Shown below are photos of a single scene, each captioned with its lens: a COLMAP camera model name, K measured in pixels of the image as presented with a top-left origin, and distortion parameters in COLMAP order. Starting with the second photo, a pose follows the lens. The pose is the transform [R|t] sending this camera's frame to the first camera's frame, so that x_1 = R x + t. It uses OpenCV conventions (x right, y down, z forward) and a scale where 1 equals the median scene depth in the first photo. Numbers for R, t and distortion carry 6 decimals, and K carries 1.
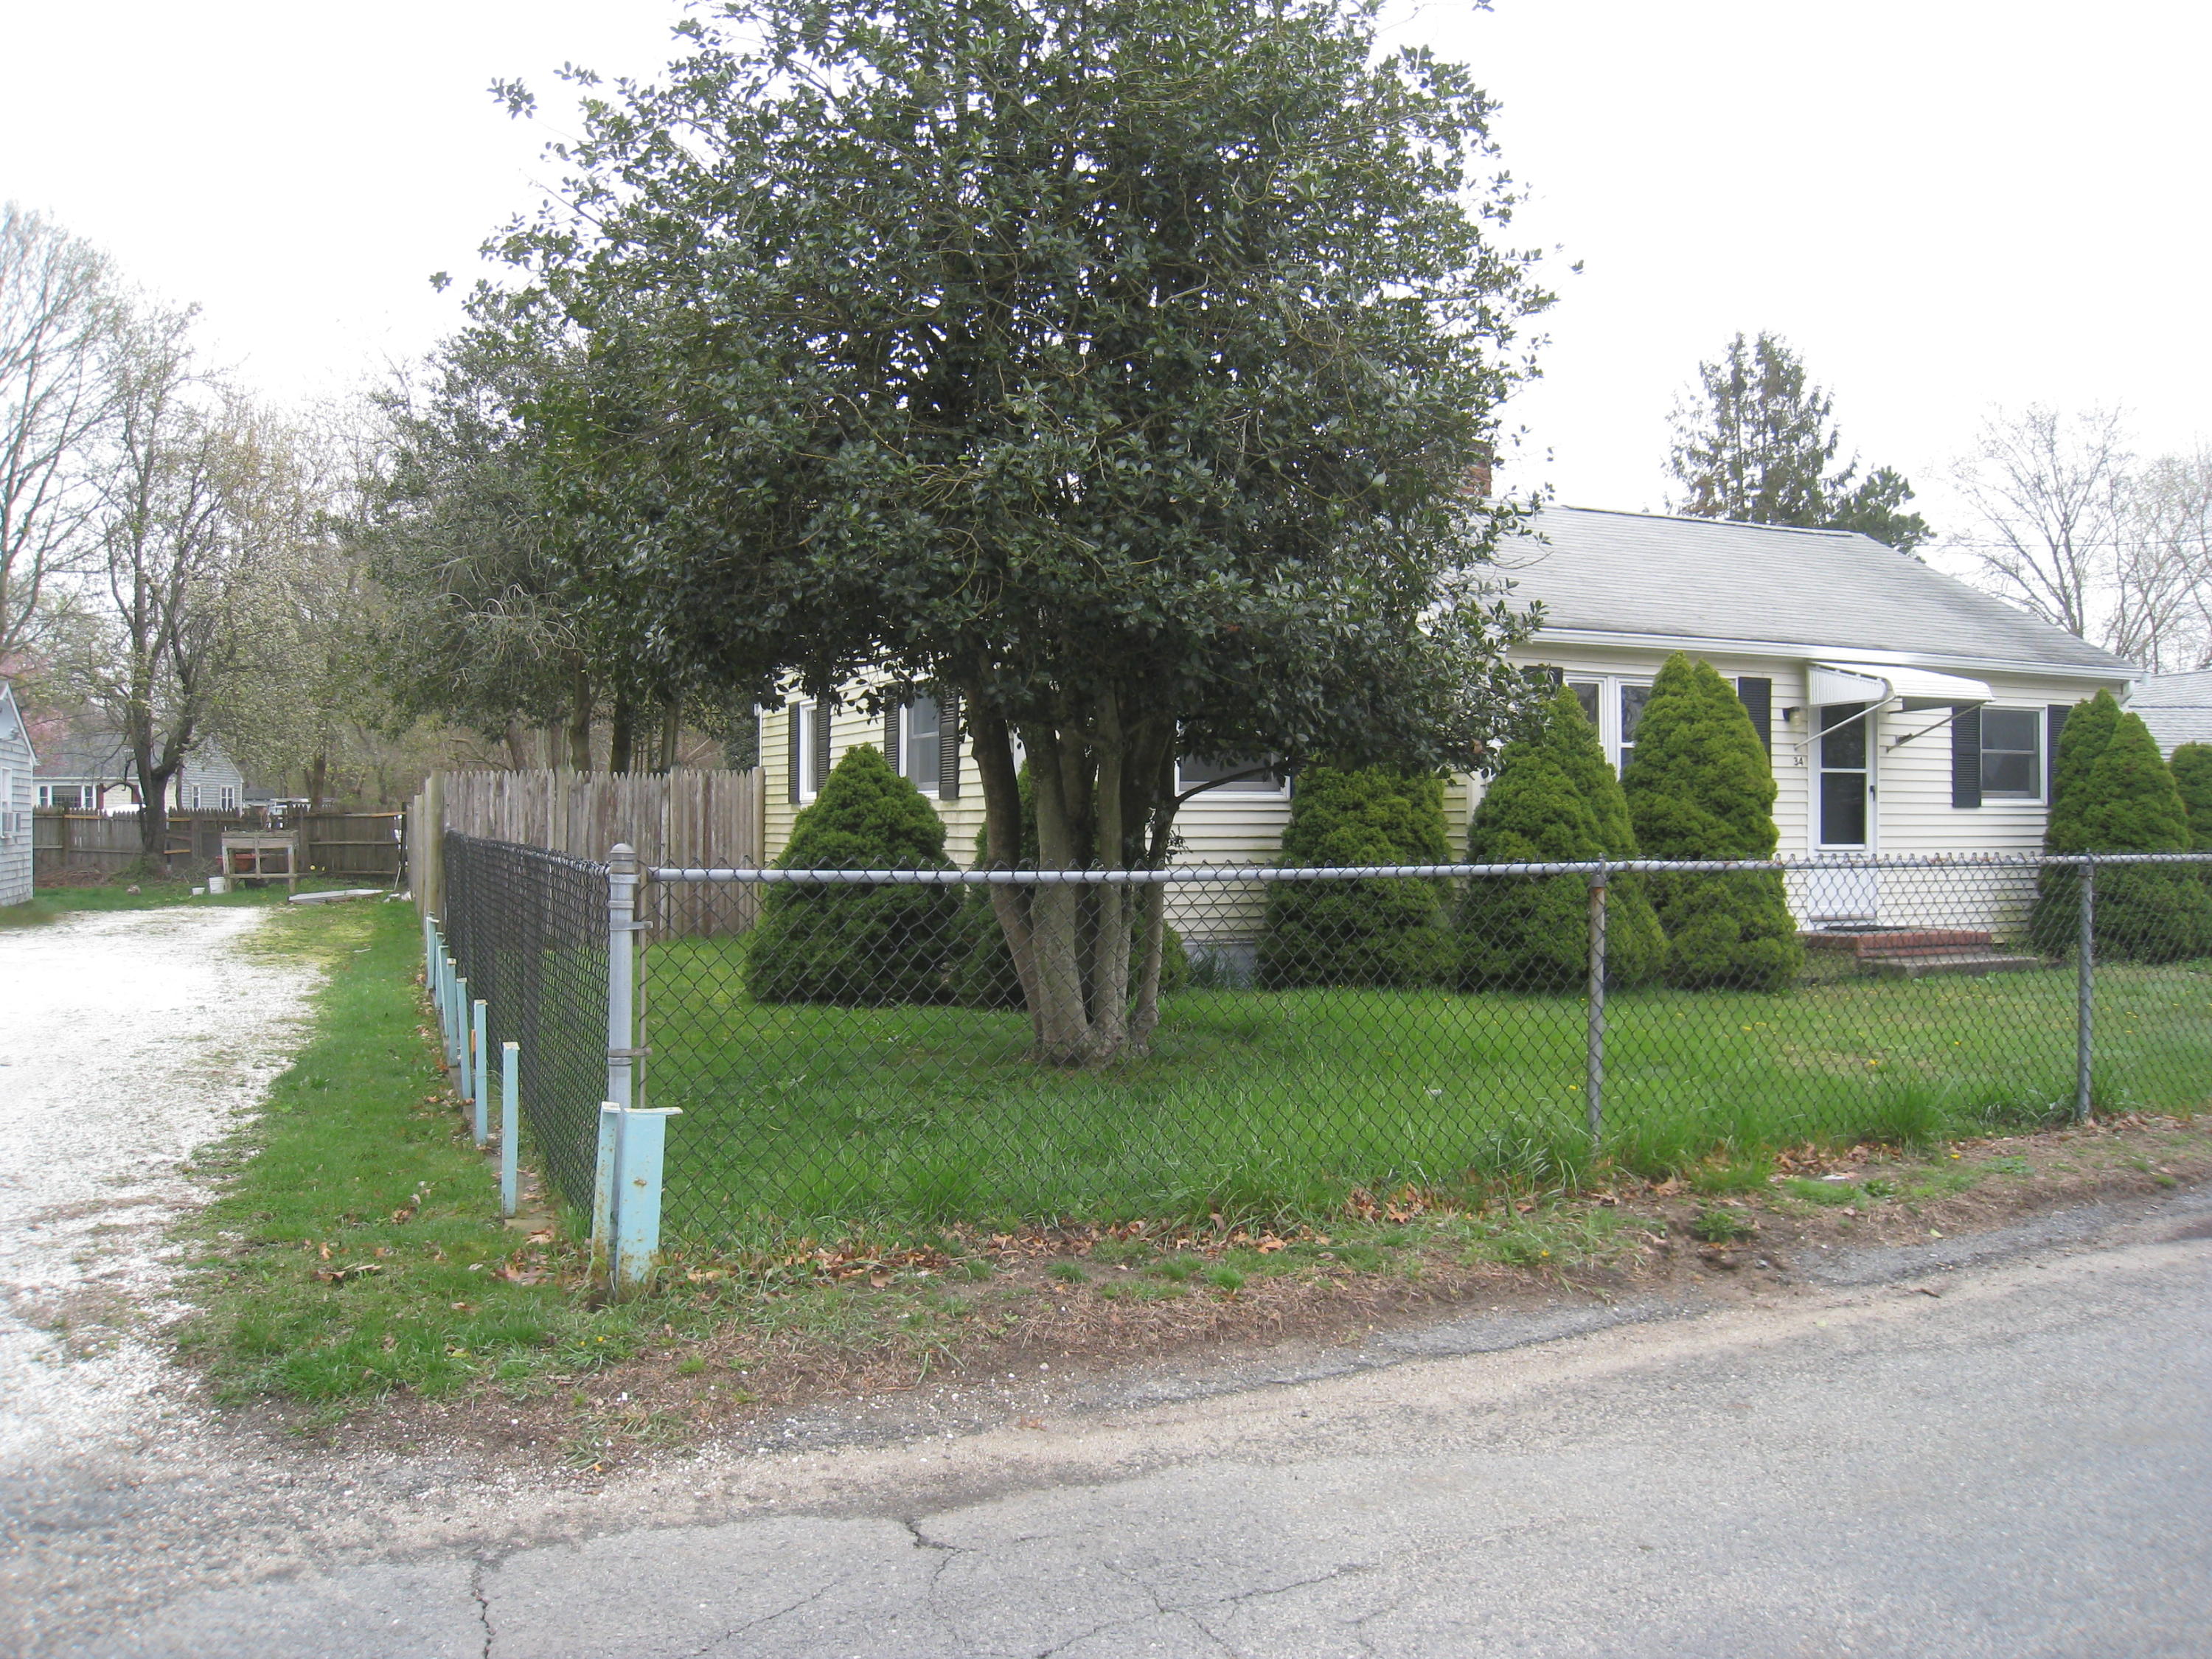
lens RADIAL K [[1809.5, 0, 1106.0], [0, 1809.5, 829.5], [0, 0, 1]] dist [-0.169168, 0.114220]
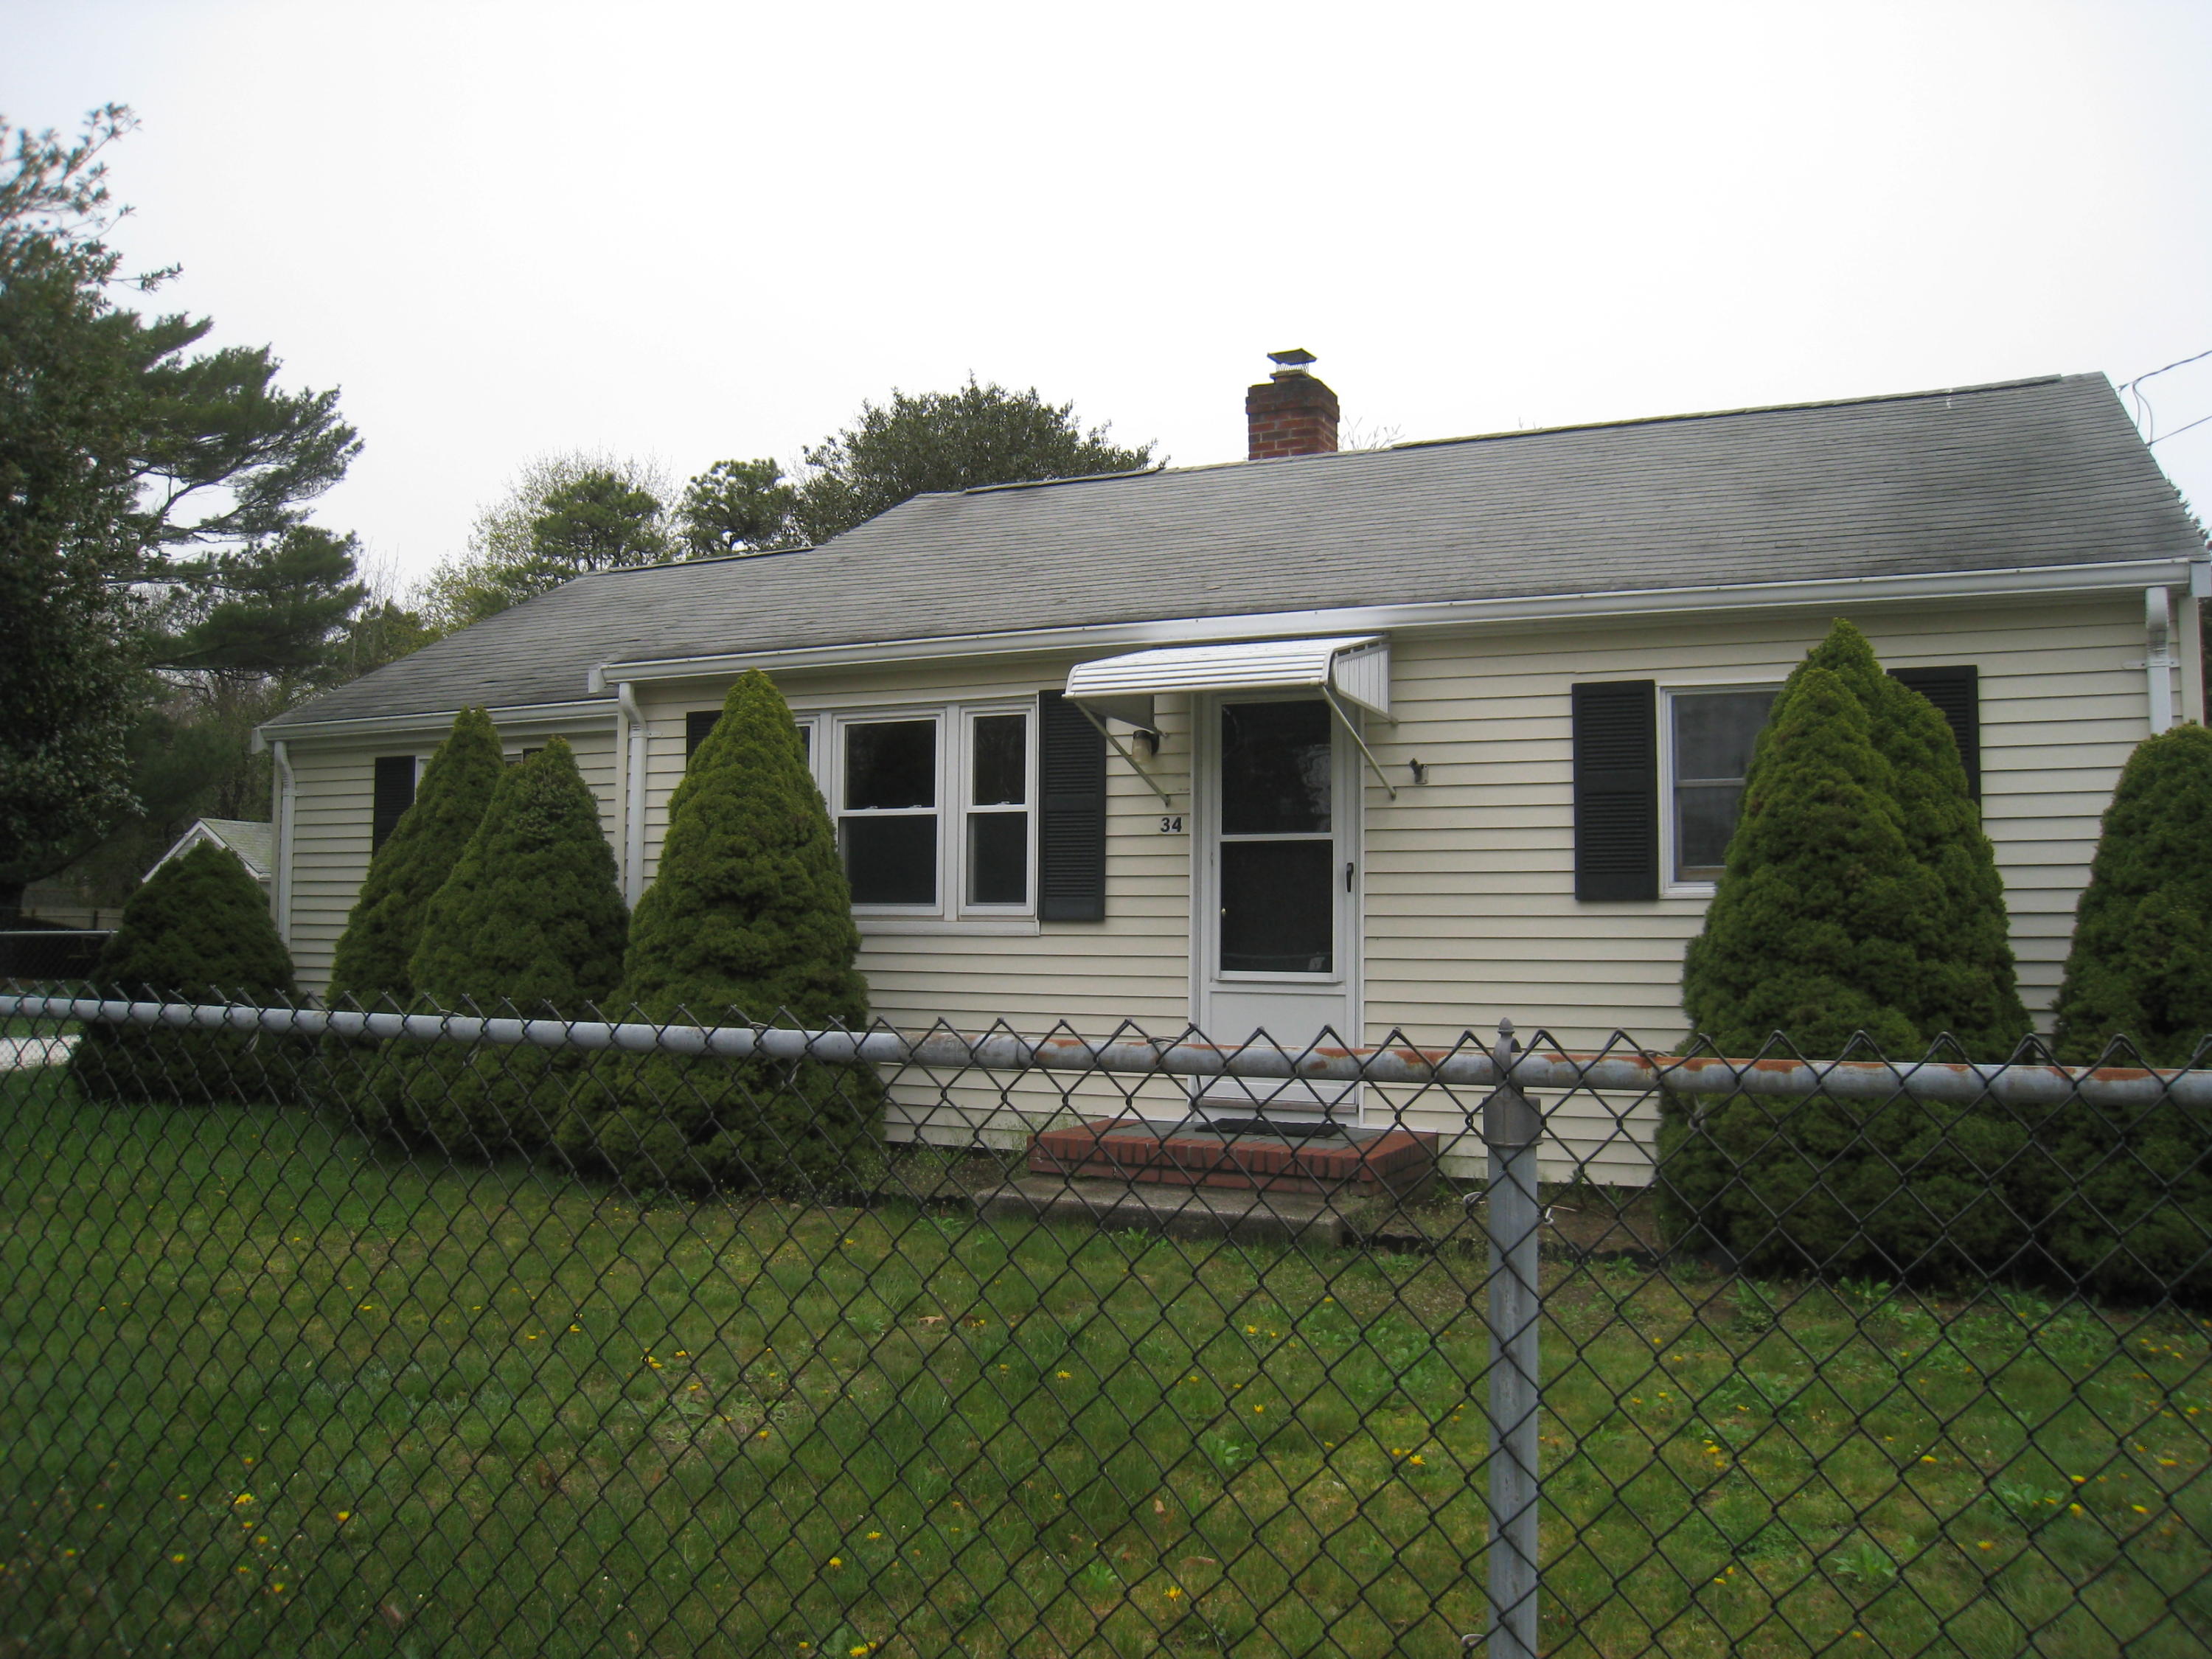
lens RADIAL K [[1809.5, 0, 1106.0], [0, 1809.5, 829.5], [0, 0, 1]] dist [-0.169168, 0.114220]
pose [[0.645019, -0.039417, -0.763149, 0.812214], [-0.009249, 0.998193, -0.059375, -0.001828], [0.764110, 0.045356, 0.643489, 0.596870]]
